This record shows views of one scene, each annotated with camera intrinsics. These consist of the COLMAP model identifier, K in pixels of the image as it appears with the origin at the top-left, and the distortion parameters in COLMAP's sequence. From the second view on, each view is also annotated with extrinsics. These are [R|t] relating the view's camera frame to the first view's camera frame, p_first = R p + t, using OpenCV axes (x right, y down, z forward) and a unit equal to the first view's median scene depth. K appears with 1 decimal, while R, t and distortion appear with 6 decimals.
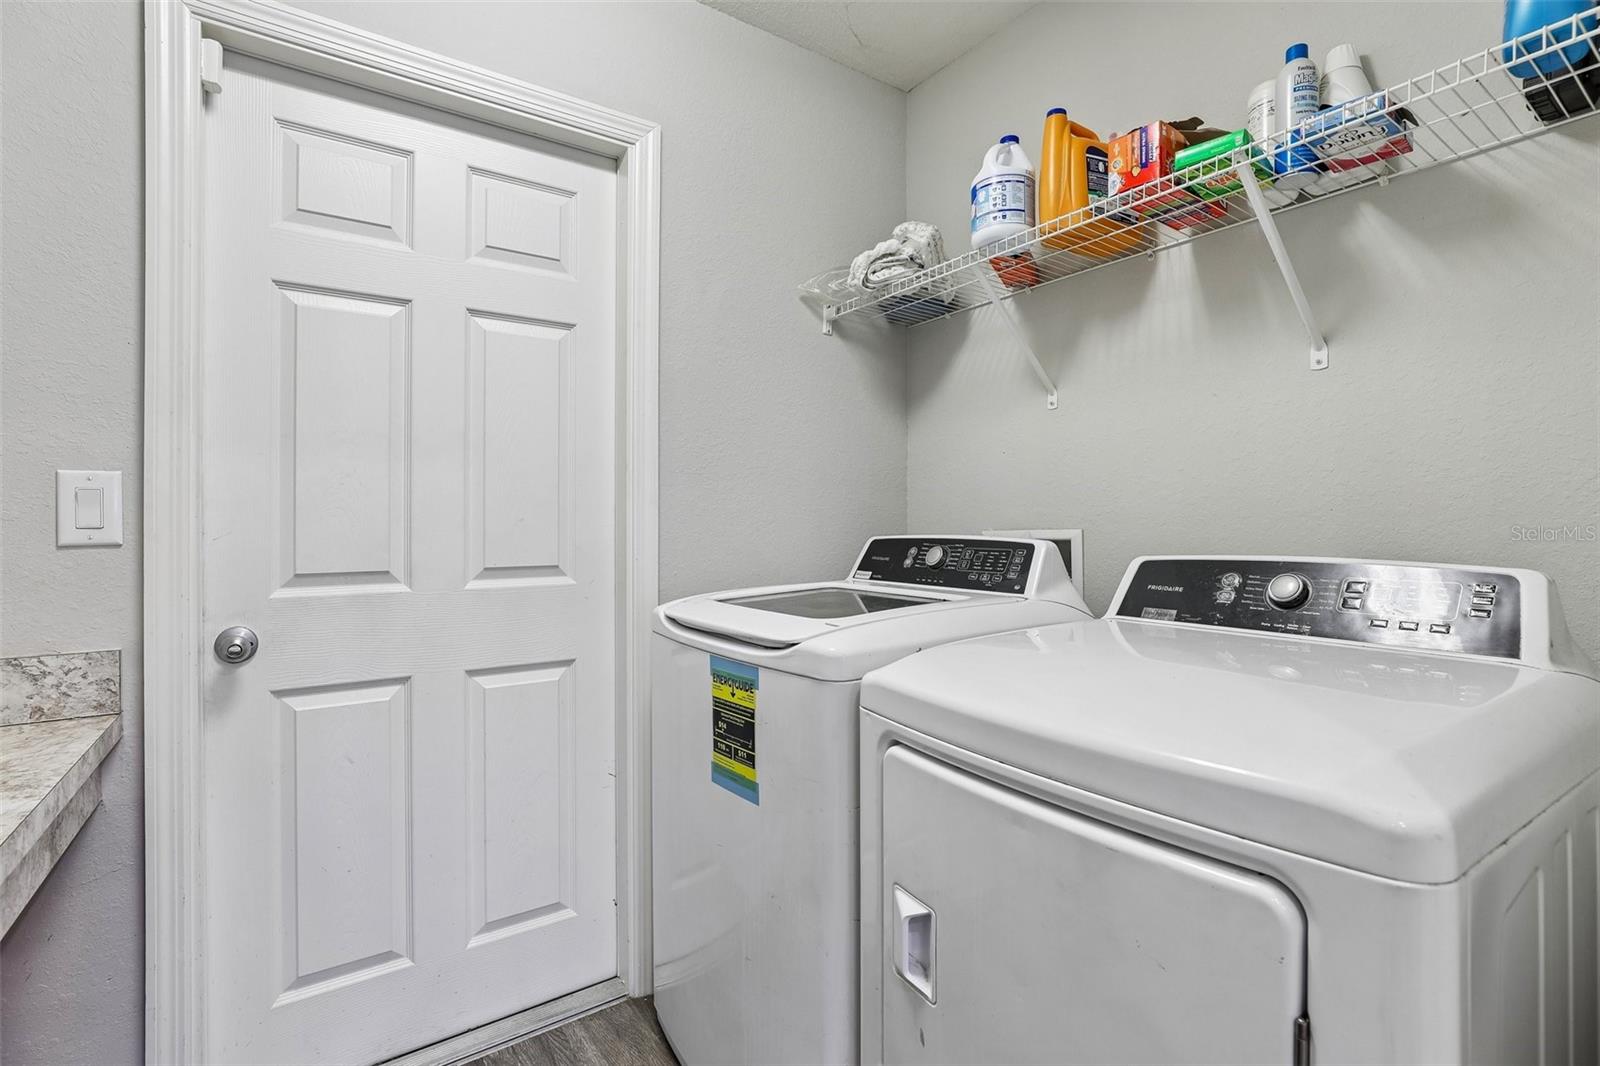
lens RADIAL K [[736.4, 0, 802.4], [0, 736.4, 516.7], [0, 0, 1]] dist [-0.043475, 0.012506]
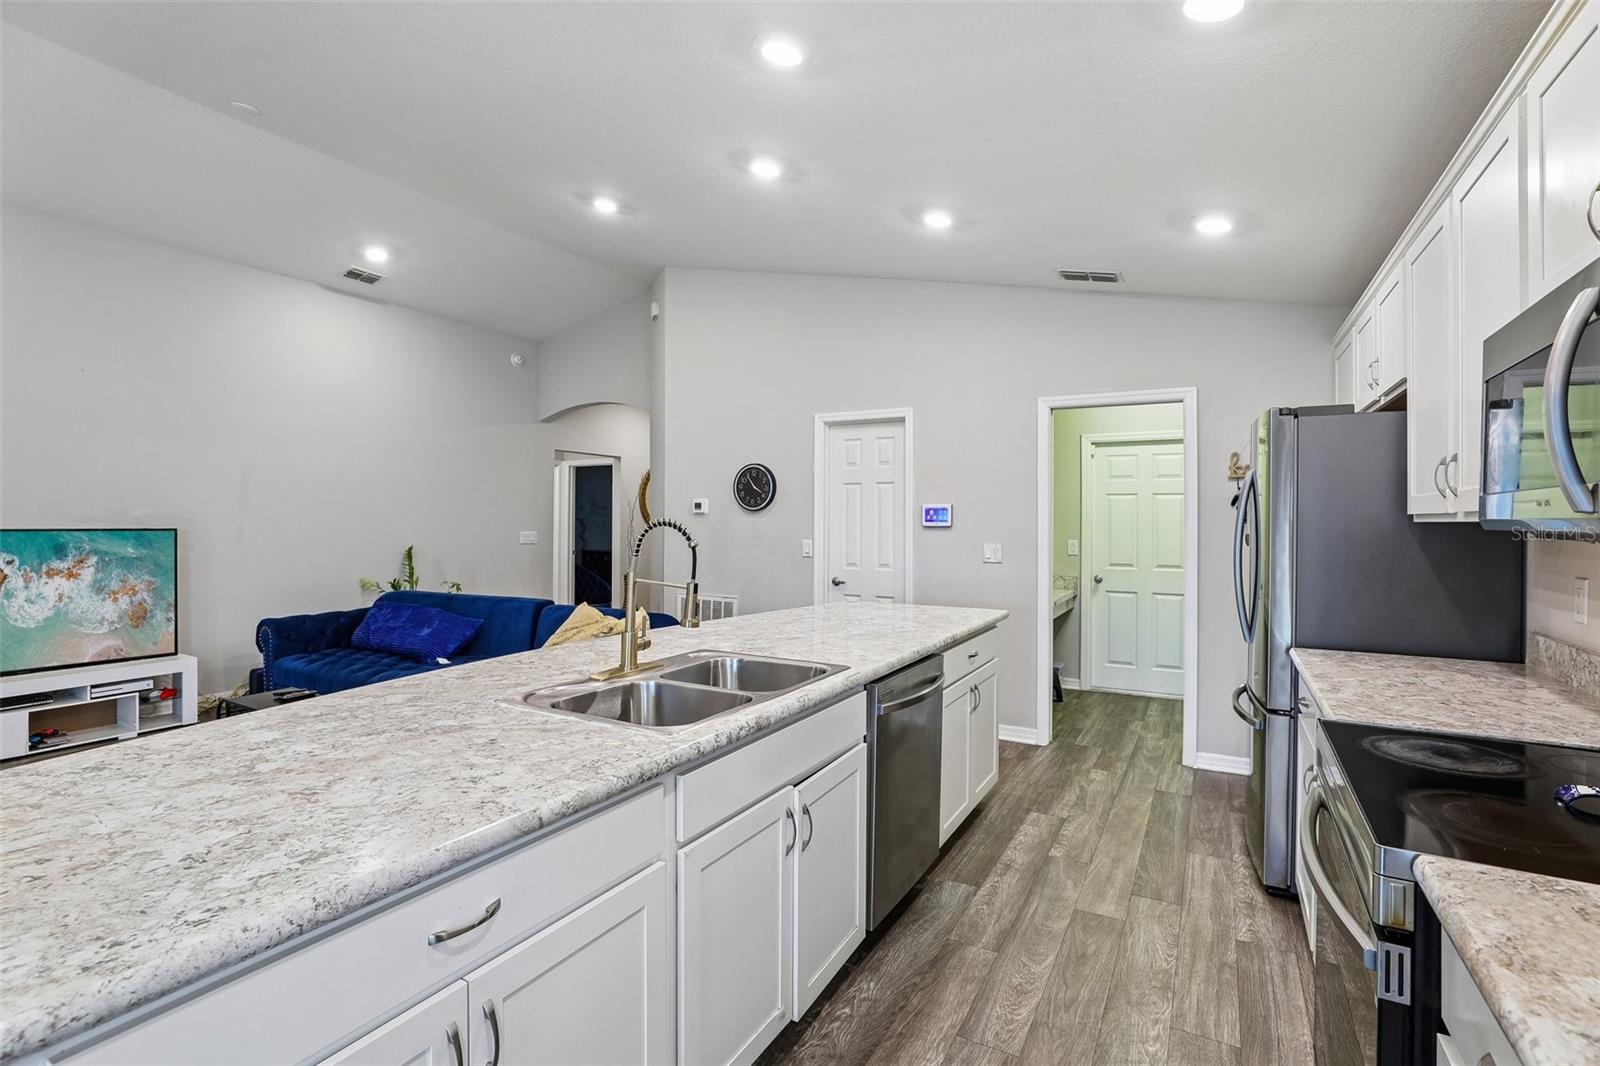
lens RADIAL K [[743.2, 0, 801.4], [0, 743.2, 522.8], [0, 0, 1]] dist [-0.042038, 0.013505]
pose [[0.426047, 0.007130, -0.904673, 2.291384], [-0.002187, 0.999974, 0.006851, -0.173902], [0.904699, -0.000941, 0.426051, -2.333303]]
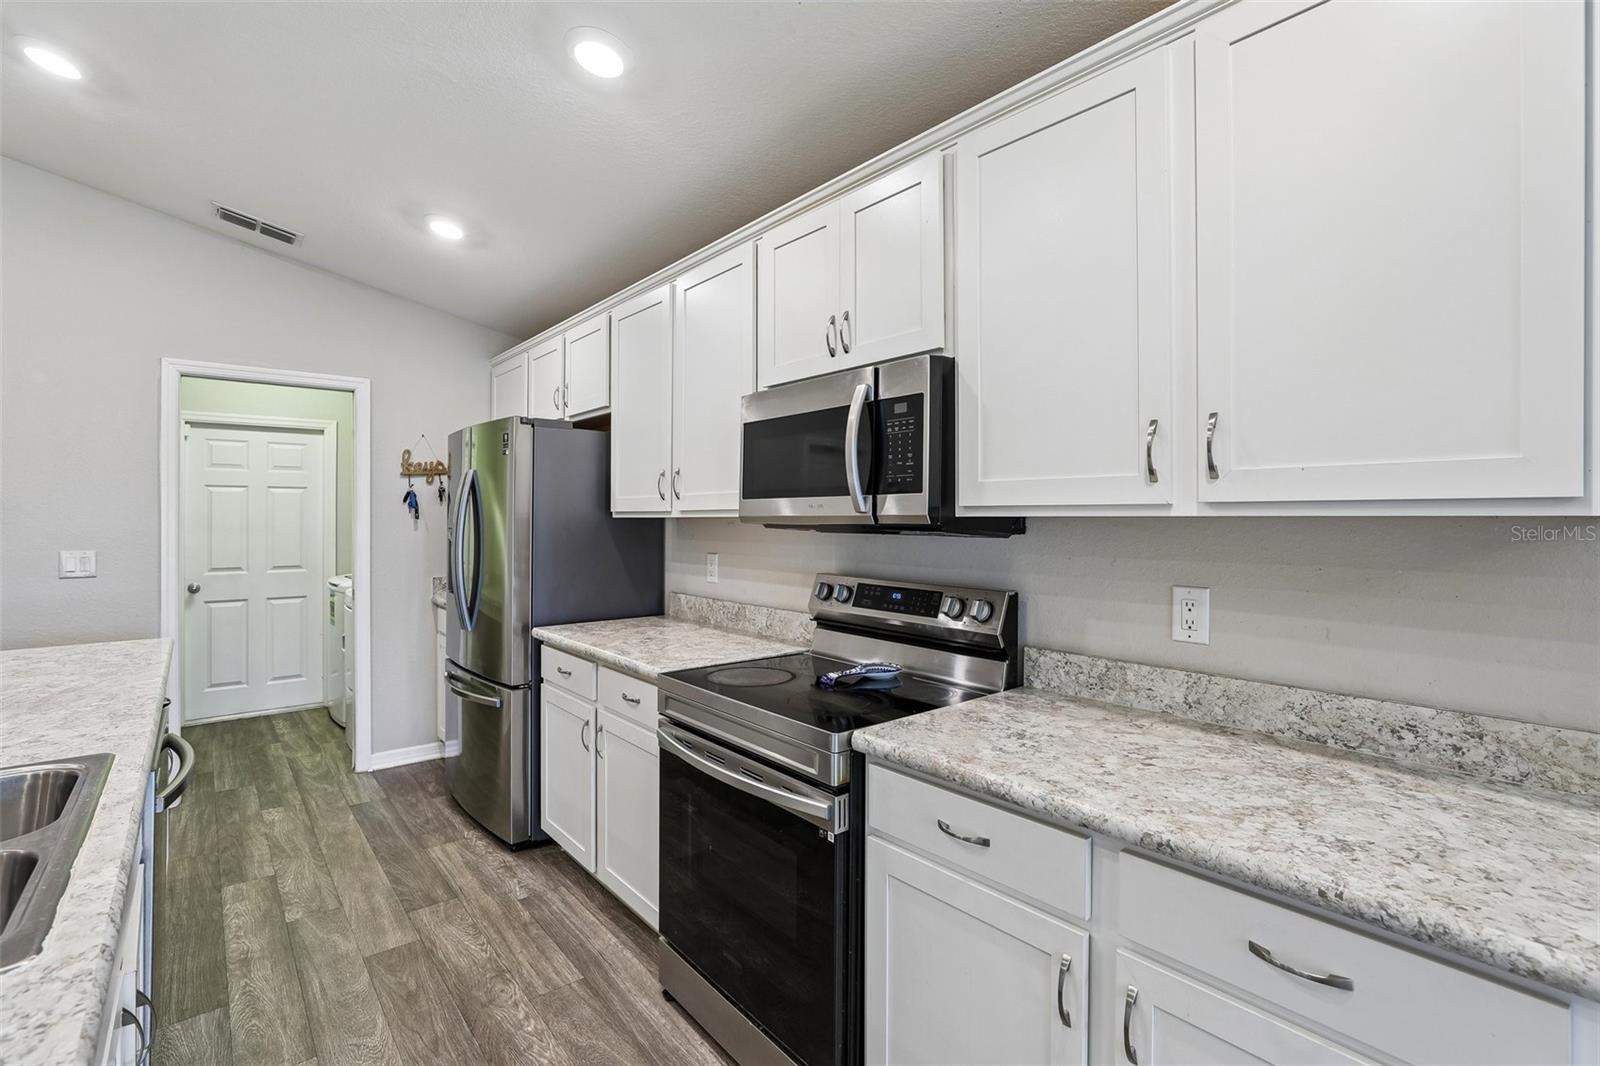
lens RADIAL K [[729.0, 0, 803.2], [0, 729.0, 515.9], [0, 0, 1]] dist [-0.035159, 0.010515]
pose [[0.996462, 0.001939, 0.084027, 1.782274], [-0.001994, 0.999998, 0.000579, -0.174521], [-0.084026, -0.000745, 0.996463, -2.574922]]
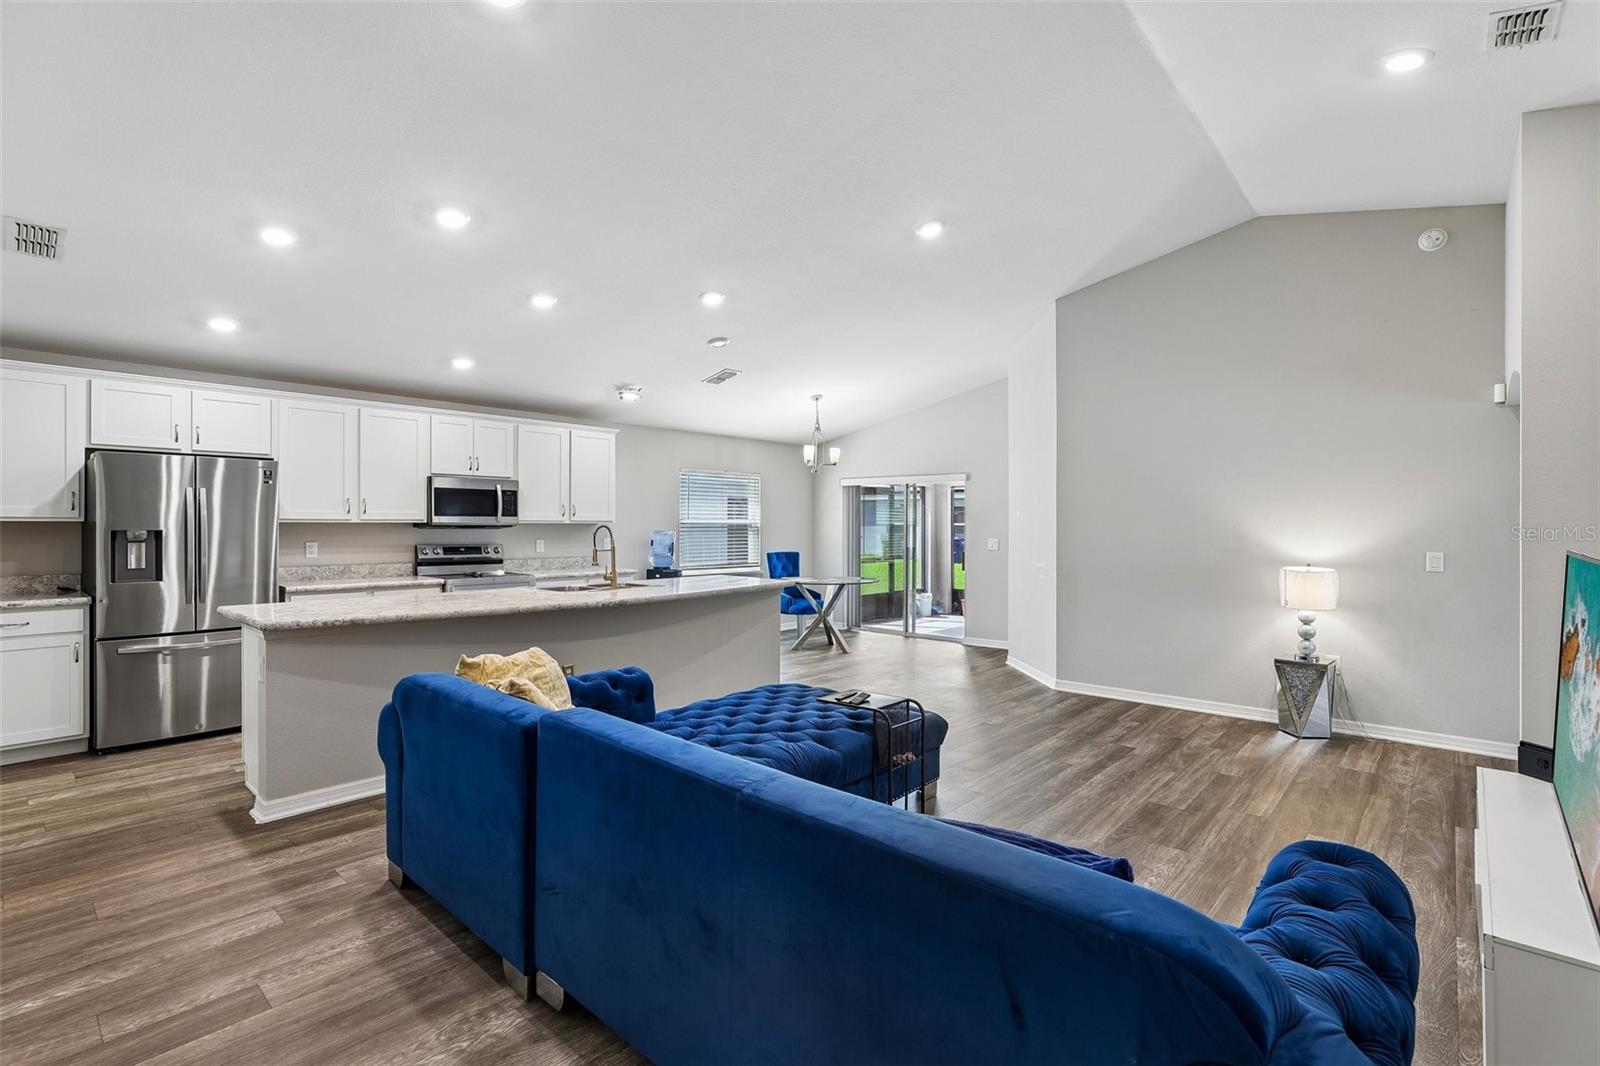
lens RADIAL K [[743.2, 0, 801.4], [0, 743.2, 522.8], [0, 0, 1]] dist [-0.042038, 0.013505]
pose [[-0.232619, 0.002031, 0.972566, -2.670006], [-0.007891, 0.999961, -0.003976, -0.169768], [-0.972536, -0.008599, -0.232594, -2.075808]]
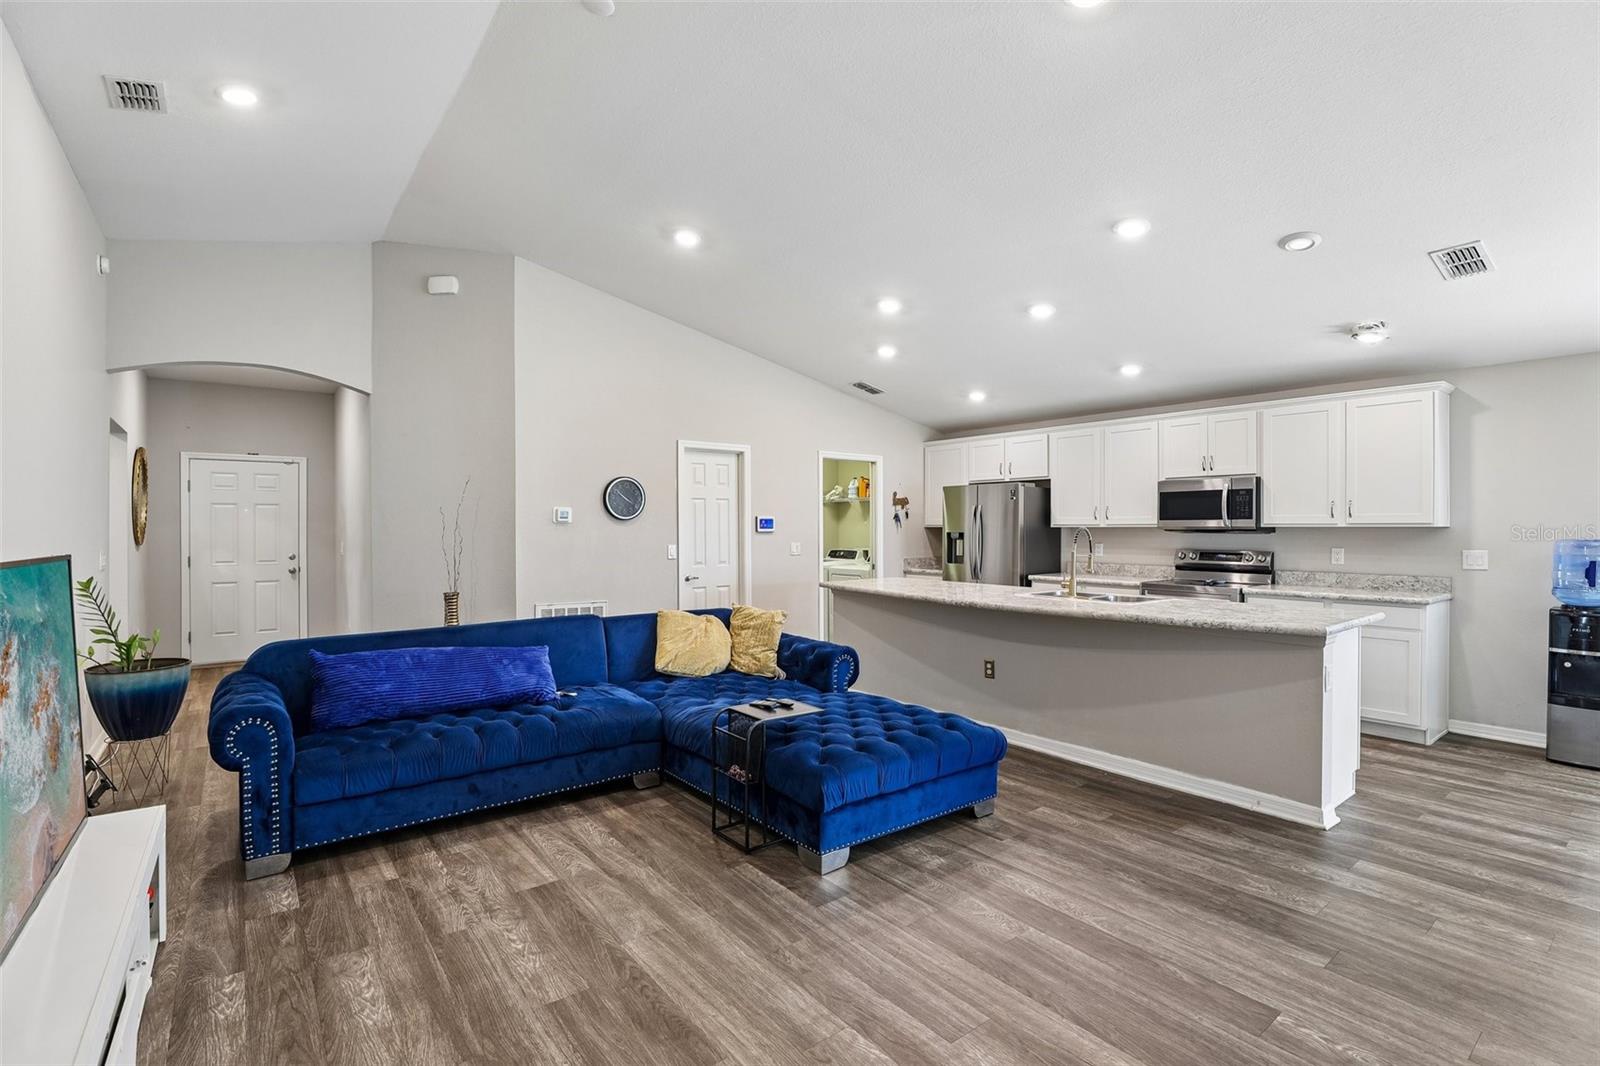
lens RADIAL K [[742.3, 0, 796.8], [0, 742.3, 532.1], [0, 0, 1]] dist [-0.046382, 0.015886]
pose [[0.999116, 0.000210, 0.042028, -0.436667], [-0.000671, 0.999940, 0.010950, -0.185150], [-0.042023, -0.010968, 0.999056, -5.101324]]
